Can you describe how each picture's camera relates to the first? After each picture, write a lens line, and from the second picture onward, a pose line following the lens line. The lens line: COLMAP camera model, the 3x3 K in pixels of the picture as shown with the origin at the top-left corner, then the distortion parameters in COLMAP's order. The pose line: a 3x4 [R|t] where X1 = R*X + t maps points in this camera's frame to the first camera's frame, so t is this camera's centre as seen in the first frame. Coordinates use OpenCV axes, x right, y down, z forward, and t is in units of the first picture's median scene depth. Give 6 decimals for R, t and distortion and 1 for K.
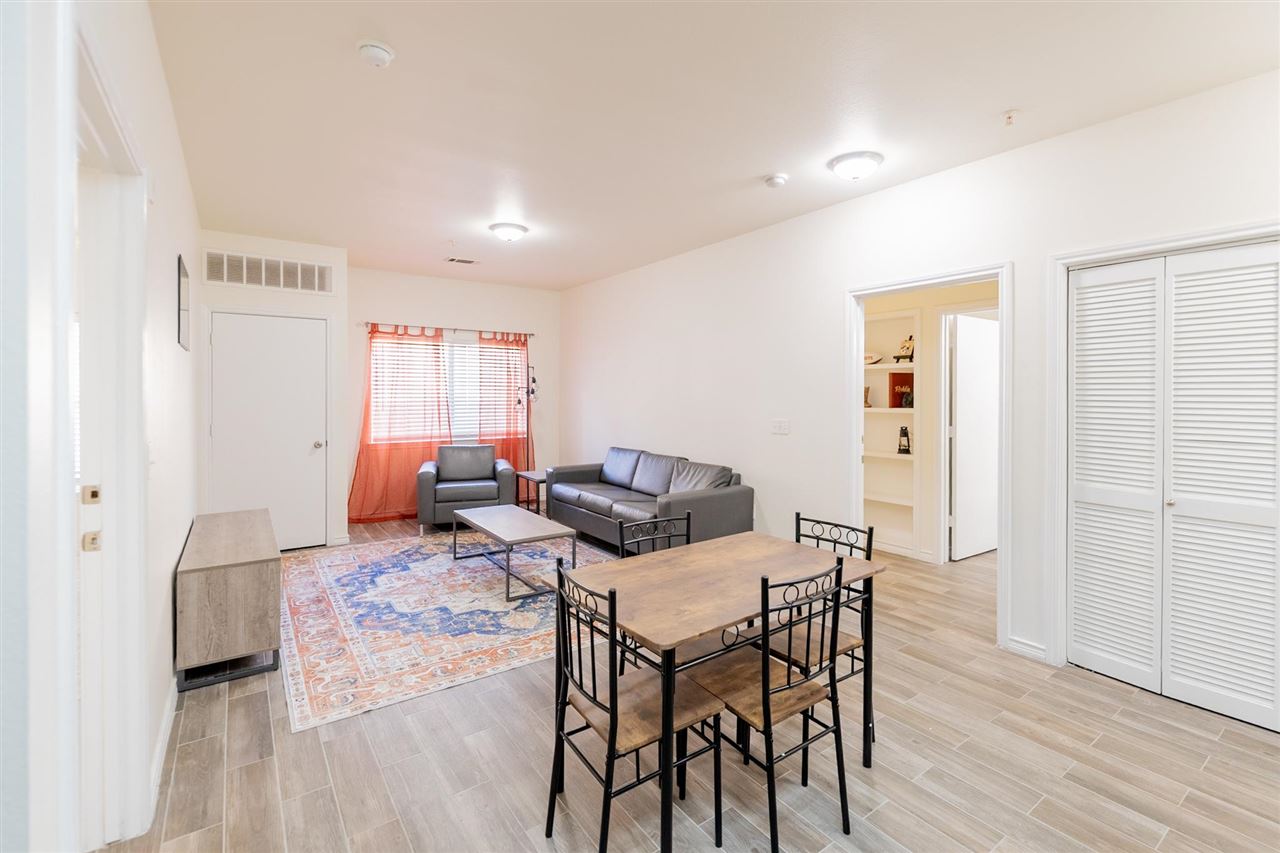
lens RADIAL K [[516.1, 0, 631.5], [0, 516.1, 410.0], [0, 0, 1]] dist [0.000038, -0.000024]
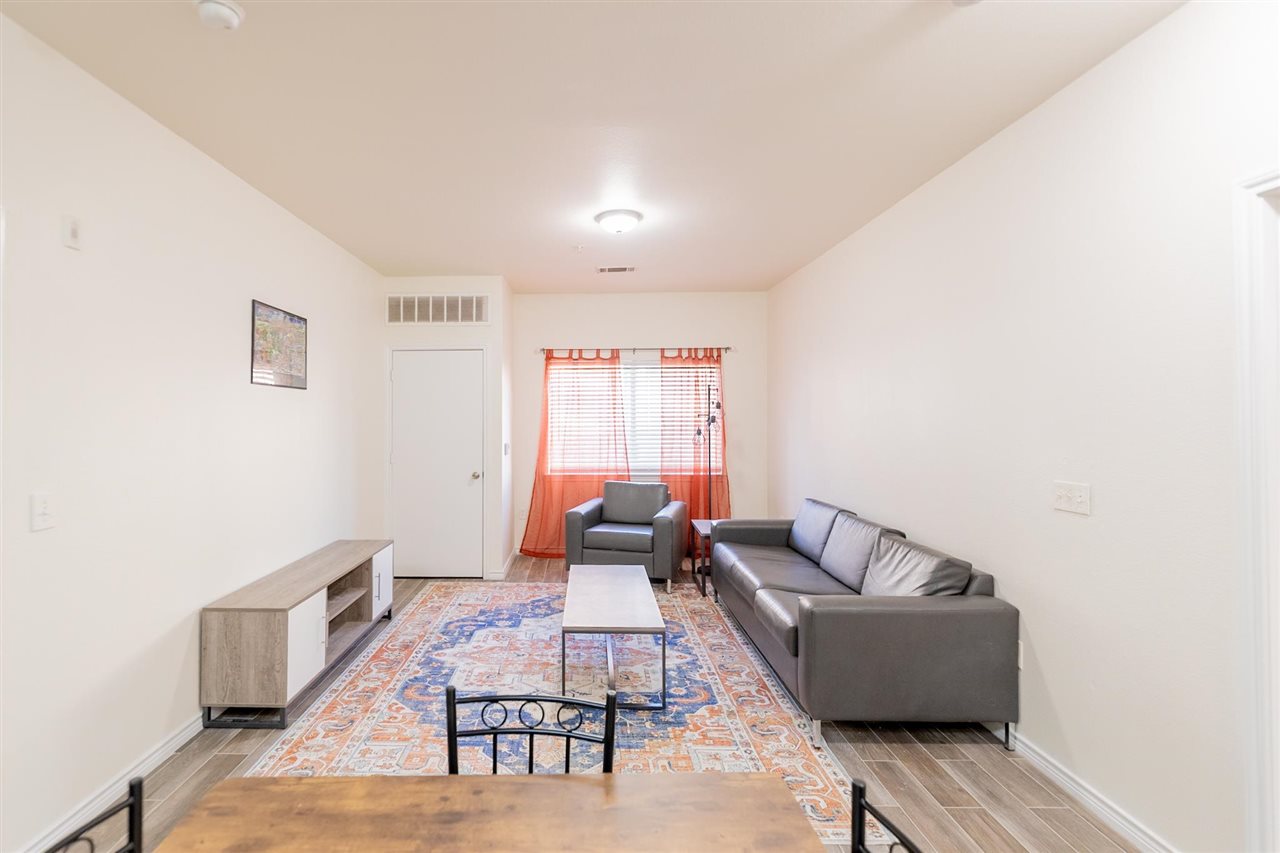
lens RADIAL K [[551.1, 0, 581.5], [0, 551.1, 415.8], [0, 0, 1]] dist [0.002124, -0.000076]
pose [[0.821215, -0.006412, -0.570582, 0.182029], [-0.011151, 0.999566, -0.027282, -0.022777], [0.570509, 0.028766, 0.820787, 0.263926]]
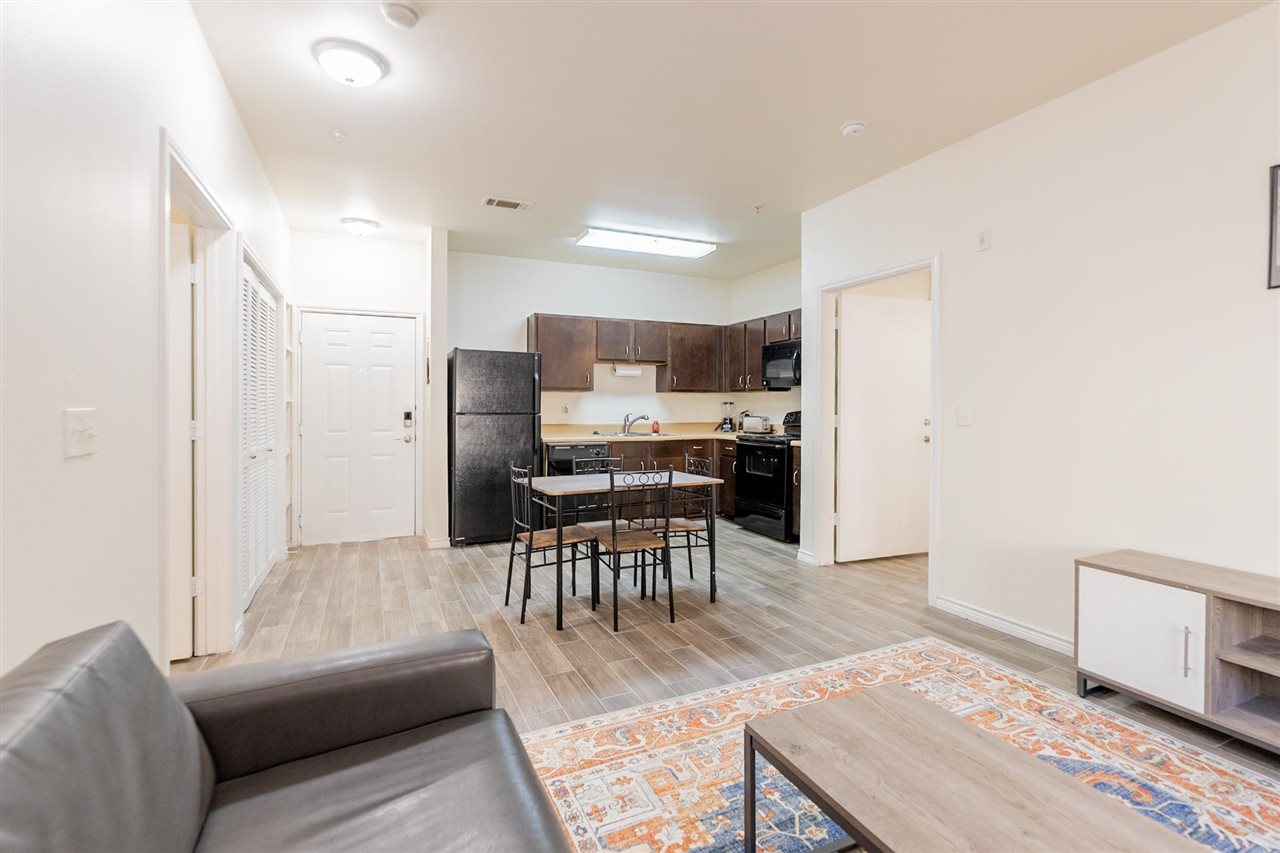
lens RADIAL K [[632.4, 0, 642.5], [0, 632.4, 408.9], [0, 0, 1]] dist [0.000820, 0.000134]
pose [[-0.988420, -0.001727, 0.151732, -0.085182], [0.002258, 0.999657, 0.026087, 0.010471], [-0.151725, 0.026128, -0.988077, 1.166706]]
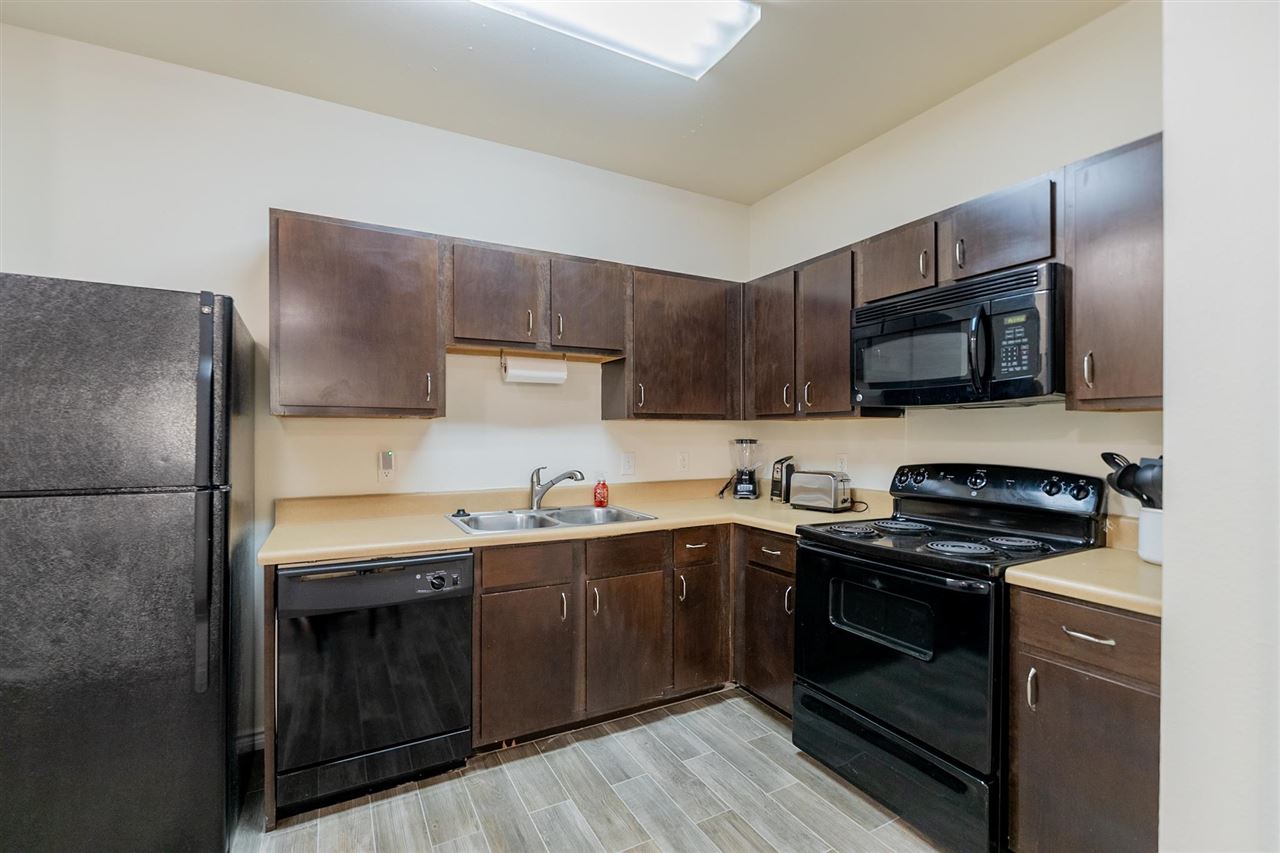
lens RADIAL K [[531.3, 0, 635.6], [0, 531.3, 436.4], [0, 0, 1]] dist [-0.000252, -0.000117]
pose [[-0.995346, -0.000921, 0.096364, 0.003455], [0.002090, 0.999513, 0.031141, 0.010761], [-0.096346, 0.031198, -0.994859, 0.376091]]
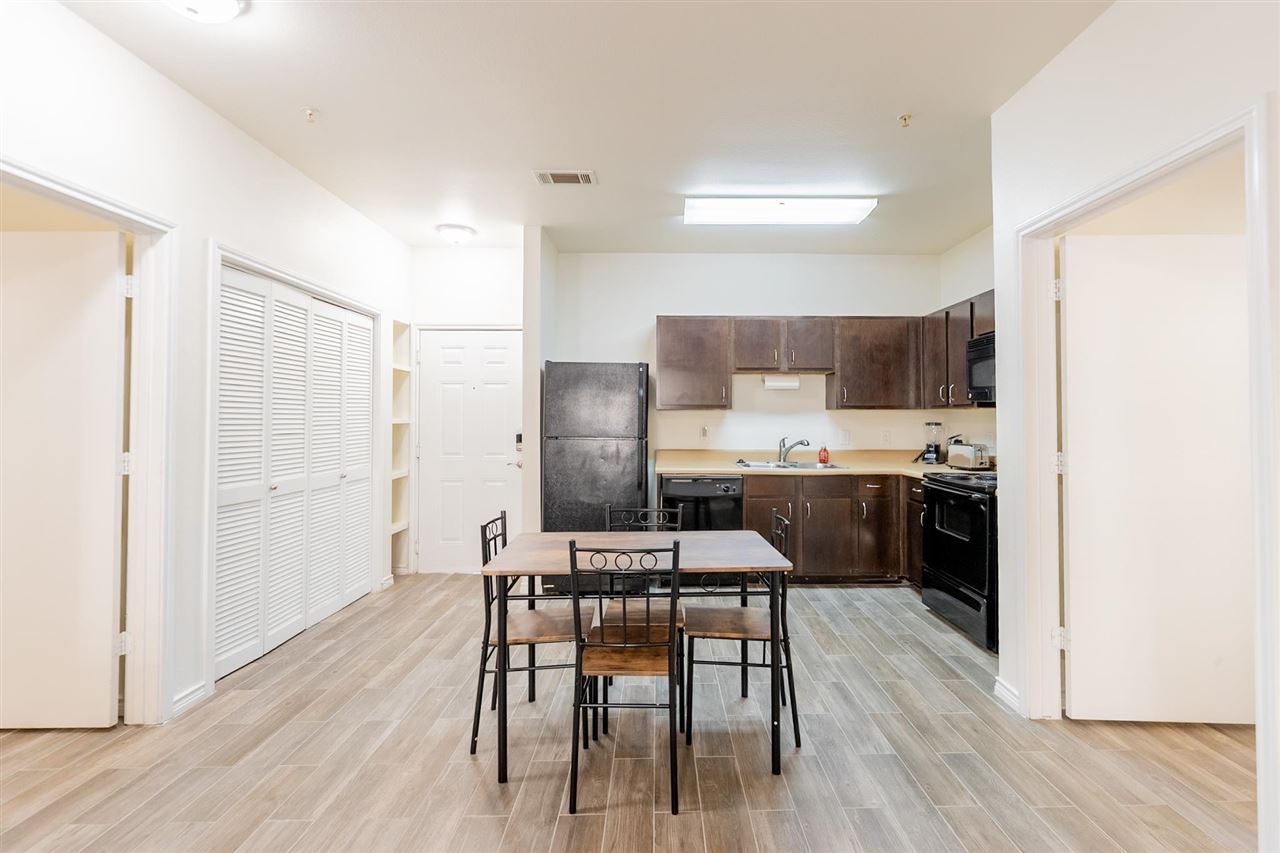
lens RADIAL K [[595.7, 0, 671.5], [0, 595.7, 404.7], [0, 0, 1]] dist [-0.001660, -0.000369]
pose [[-0.832721, 0.010485, 0.553594, -0.234945], [0.012023, 0.999927, -0.000854, 0.000632], [-0.553563, 0.005945, -0.832786, 0.783042]]
